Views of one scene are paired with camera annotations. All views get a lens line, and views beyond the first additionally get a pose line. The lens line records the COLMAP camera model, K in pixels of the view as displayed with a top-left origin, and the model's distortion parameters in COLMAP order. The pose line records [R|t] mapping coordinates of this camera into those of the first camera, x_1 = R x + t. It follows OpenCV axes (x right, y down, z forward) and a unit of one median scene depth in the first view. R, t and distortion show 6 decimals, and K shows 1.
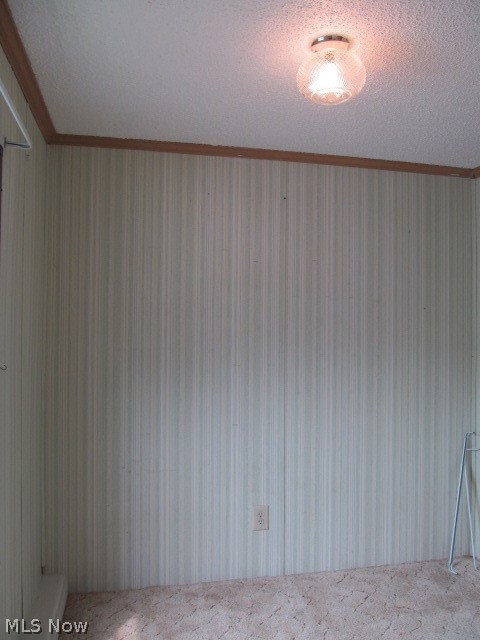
lens RADIAL K [[530.3, 0, 246.1], [0, 530.3, 322.0], [0, 0, 1]] dist [-0.062516, 0.023392]
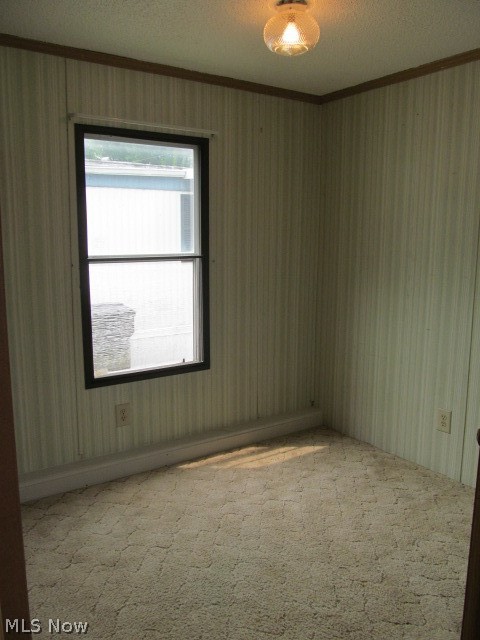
lens RADIAL K [[530.3, 0, 246.1], [0, 530.3, 322.0], [0, 0, 1]] dist [-0.062516, 0.023392]
pose [[0.382749, 0.140769, -0.913065, 0.811065], [0.008590, 0.987738, 0.155882, 0.006325], [0.923812, -0.067507, 0.376847, 0.241007]]
